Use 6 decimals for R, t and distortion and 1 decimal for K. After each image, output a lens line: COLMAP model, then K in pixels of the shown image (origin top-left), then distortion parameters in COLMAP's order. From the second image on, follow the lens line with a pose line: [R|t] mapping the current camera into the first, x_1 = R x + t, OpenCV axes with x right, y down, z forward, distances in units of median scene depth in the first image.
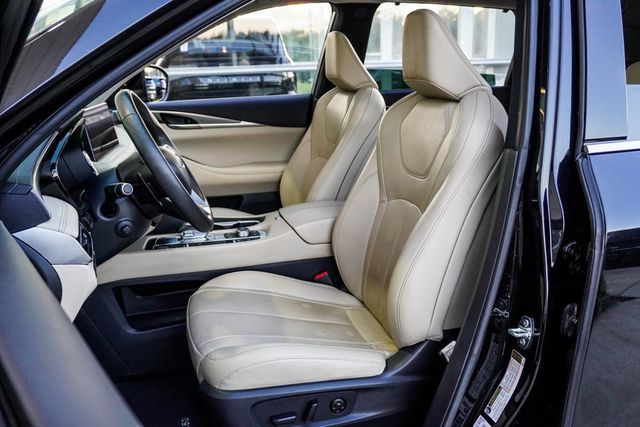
lens RADIAL K [[586.0, 0, 320.0], [0, 586.0, 213.5], [0, 0, 1]] dist [0.004042, 0.003516]
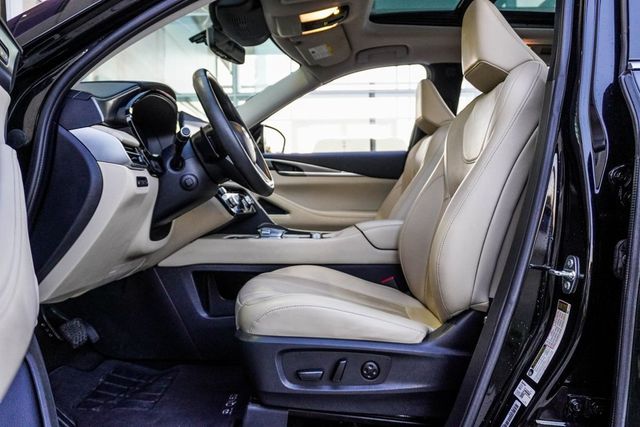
lens RADIAL K [[526.3, 0, 320.0], [0, 526.3, 213.5], [0, 0, 1]] dist [0.001959, -0.004416]
pose [[0.965414, 0.023173, -0.259690, 0.169980], [-0.083125, 0.971419, -0.222340, 0.283628], [0.247116, 0.236237, 0.939748, 0.131283]]
